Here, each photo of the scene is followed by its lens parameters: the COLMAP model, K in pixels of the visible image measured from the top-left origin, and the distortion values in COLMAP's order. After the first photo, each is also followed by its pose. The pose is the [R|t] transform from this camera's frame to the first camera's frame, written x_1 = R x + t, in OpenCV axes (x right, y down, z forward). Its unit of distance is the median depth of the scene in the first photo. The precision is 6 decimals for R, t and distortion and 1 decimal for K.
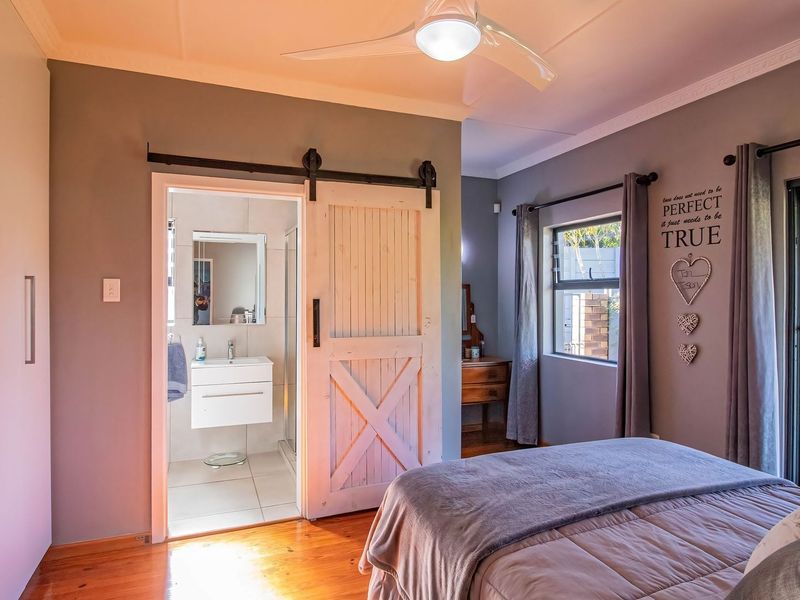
lens RADIAL K [[516.7, 0, 388.6], [0, 516.7, 302.4], [0, 0, 1]] dist [-0.019473, -0.001541]
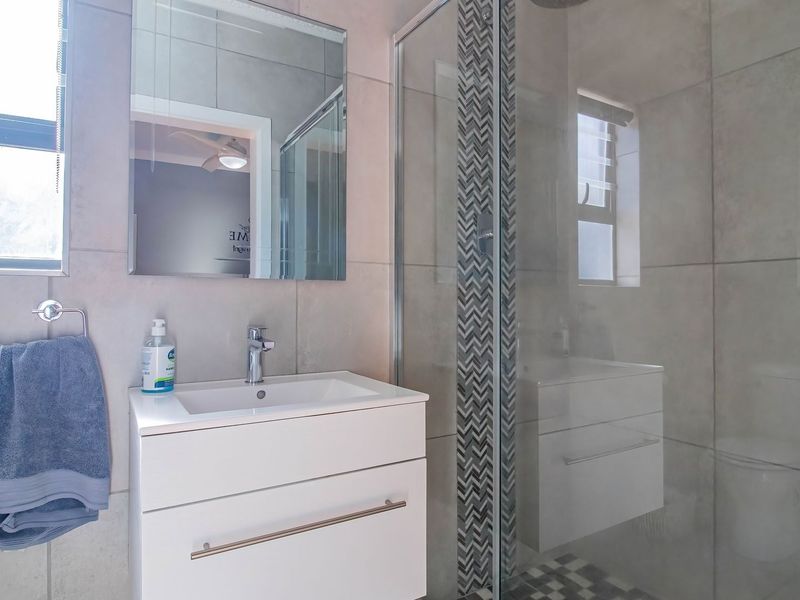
lens RADIAL K [[499.4, 0, 403.0], [0, 499.4, 297.0], [0, 0, 1]] dist [-0.028998, -0.000754]
pose [[0.980788, 0.004765, 0.195021, -0.283444], [-0.002592, 0.999932, -0.011392, 0.061015], [-0.195062, 0.010668, 0.980733, 0.692718]]
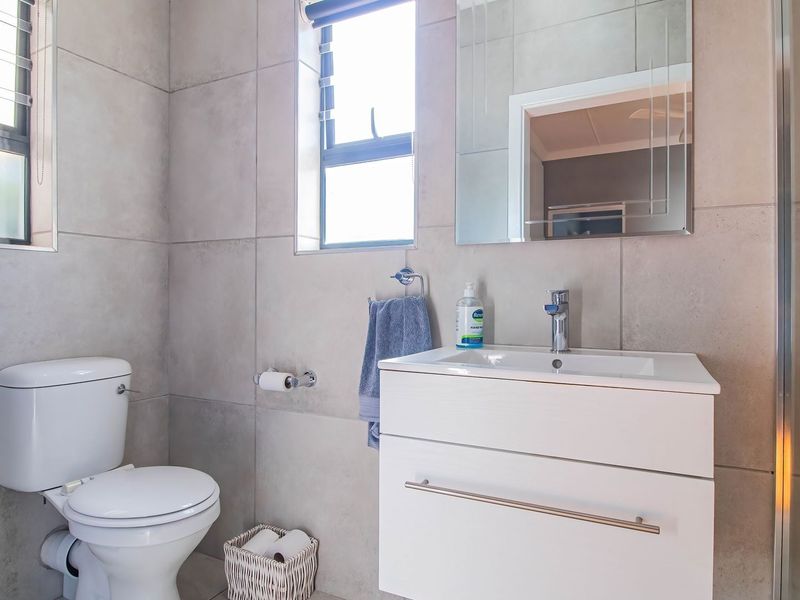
lens RADIAL K [[499.4, 0, 403.0], [0, 499.4, 297.0], [0, 0, 1]] dist [-0.028998, -0.000754]
pose [[0.675303, 0.004359, -0.737527, -0.160724], [-0.007932, 0.999968, -0.001353, 0.081055], [0.737498, 0.006764, 0.675316, 0.755802]]
